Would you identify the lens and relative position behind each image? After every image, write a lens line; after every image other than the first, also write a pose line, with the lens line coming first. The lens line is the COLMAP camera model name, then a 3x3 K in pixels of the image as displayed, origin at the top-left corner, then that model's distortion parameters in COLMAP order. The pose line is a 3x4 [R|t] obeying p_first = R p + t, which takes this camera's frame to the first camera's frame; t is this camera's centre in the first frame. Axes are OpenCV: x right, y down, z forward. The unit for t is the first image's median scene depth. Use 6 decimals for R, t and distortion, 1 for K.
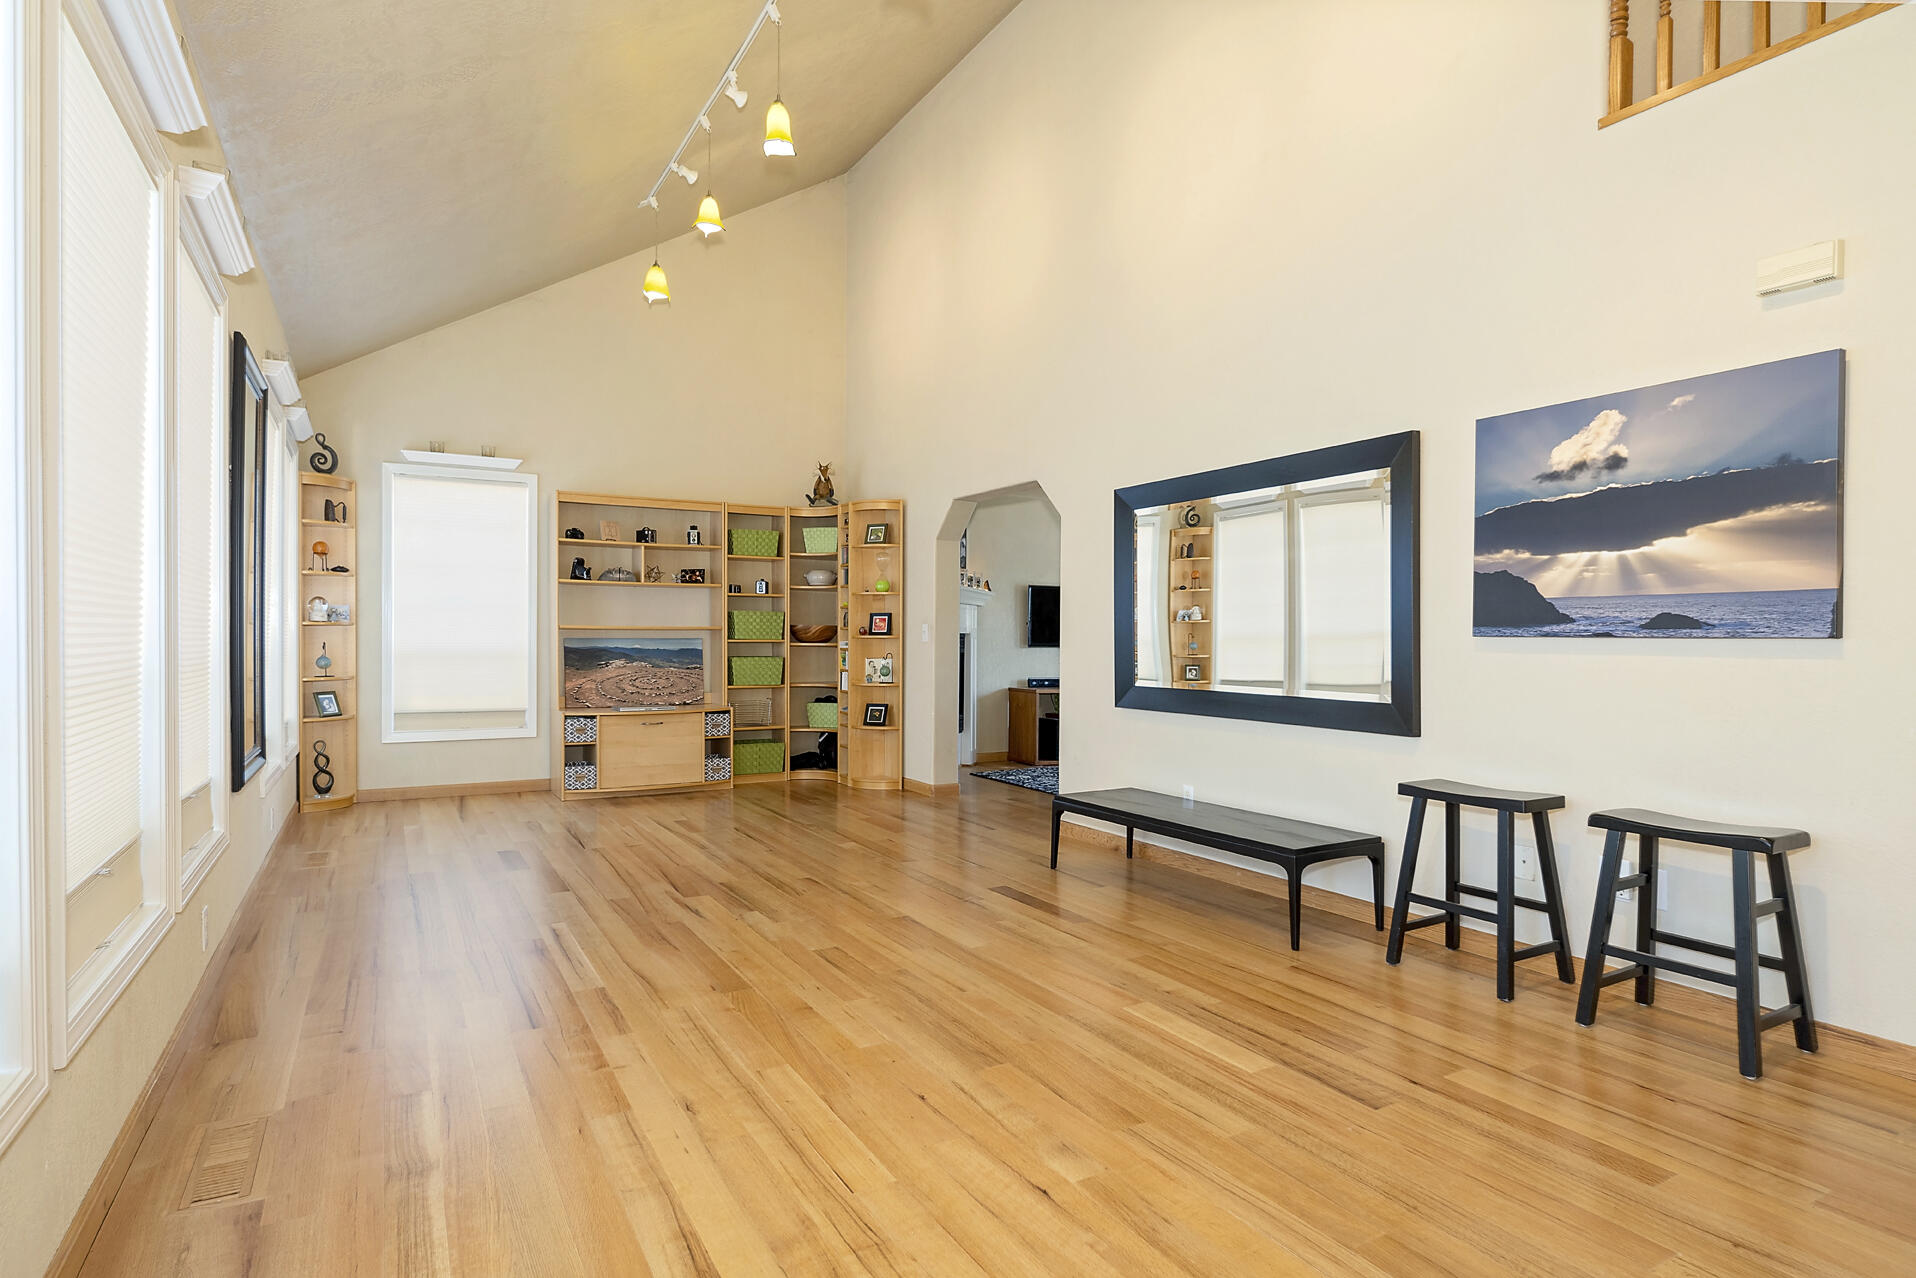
lens RADIAL K [[982.9, 0, 936.3], [0, 982.9, 640.9], [0, 0, 1]] dist [-0.011772, 0.000314]
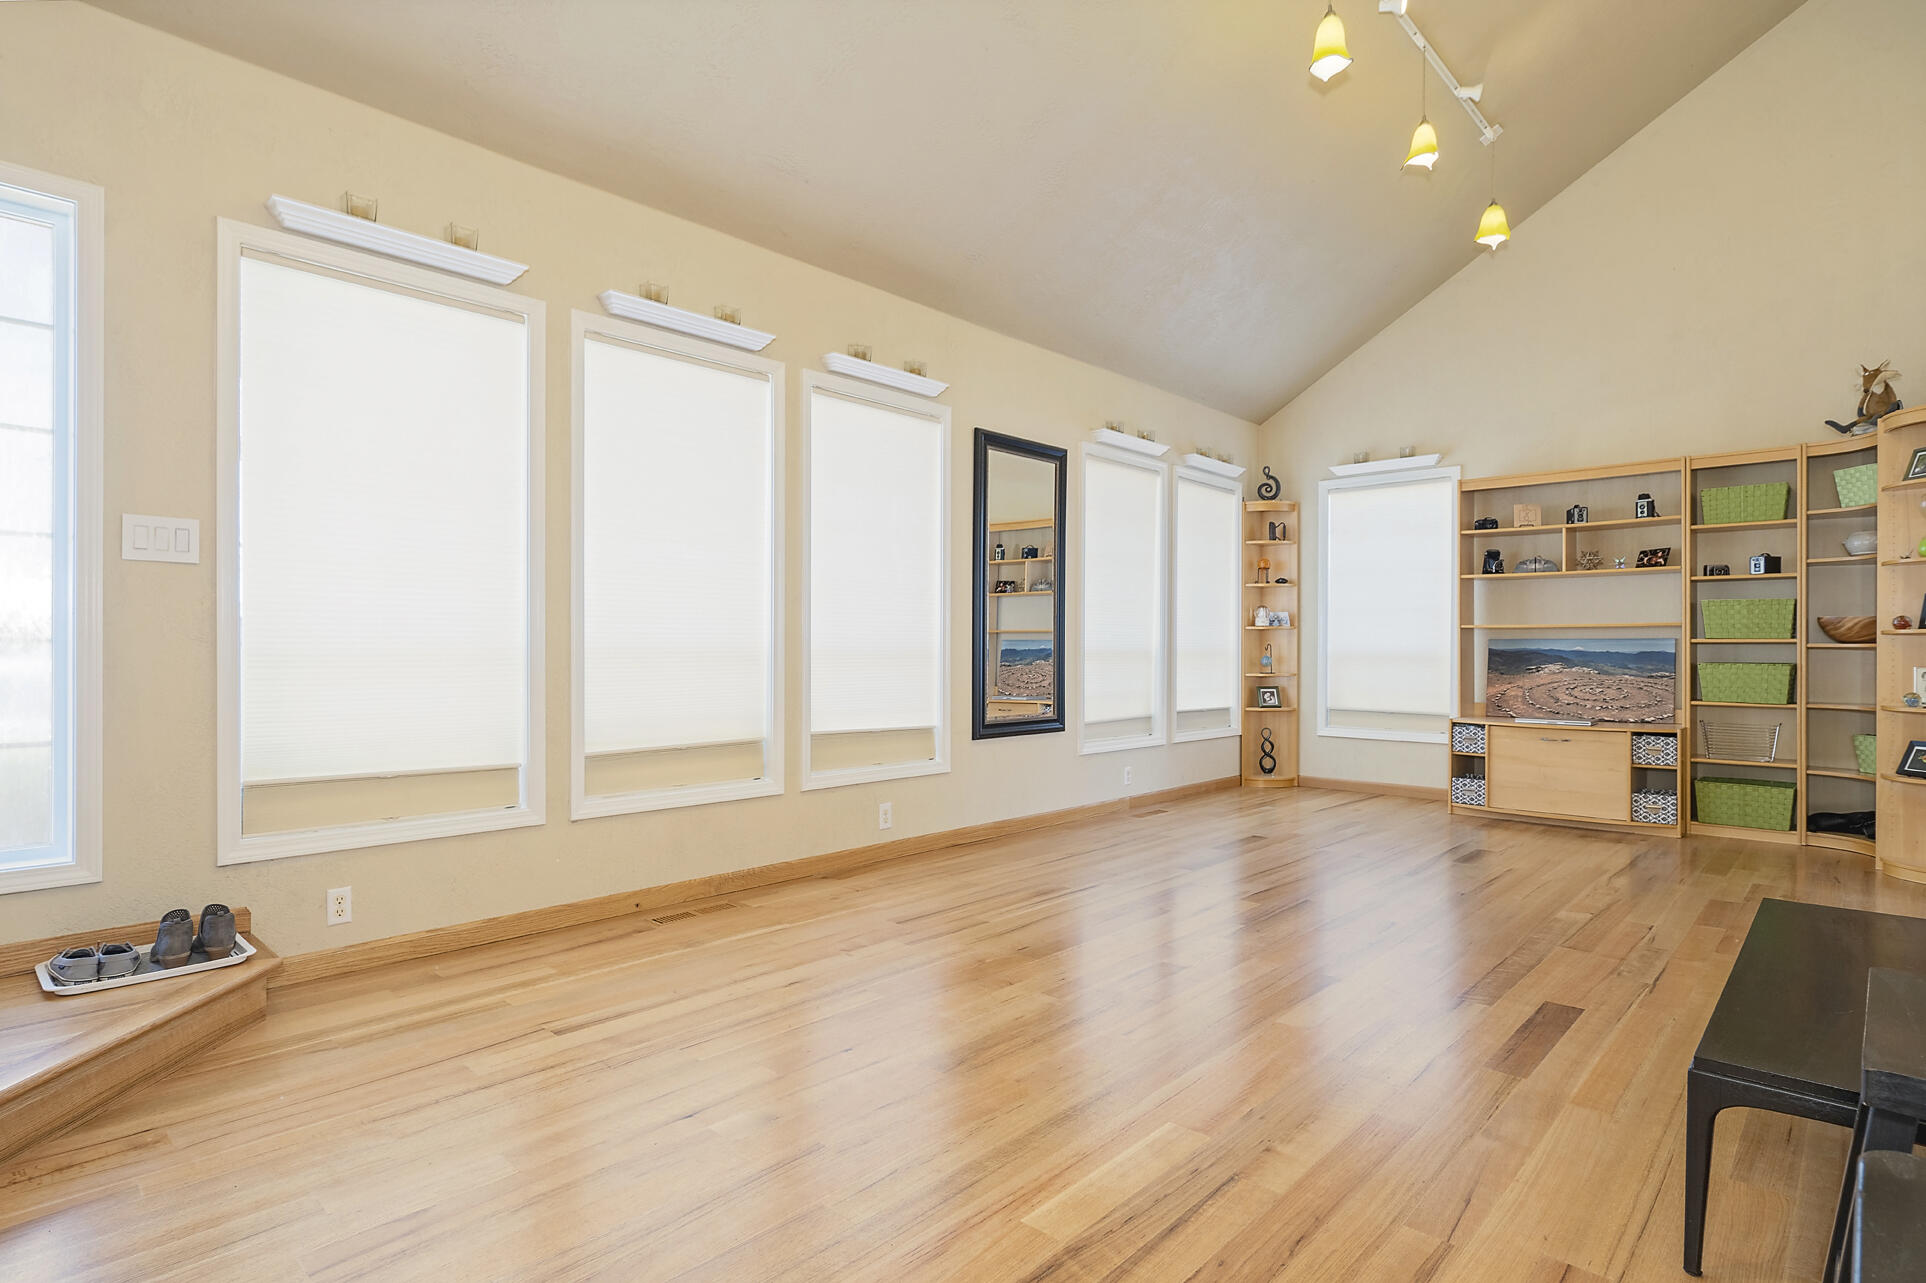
lens RADIAL K [[994.3, 0, 970.9], [0, 994.3, 640.7], [0, 0, 1]] dist [-0.009854, 0.002055]
pose [[0.312895, -0.010041, -0.949735, 0.389558], [-0.003221, 0.999927, -0.011633, 0.012241], [0.949782, 0.006699, 0.312840, 0.290052]]
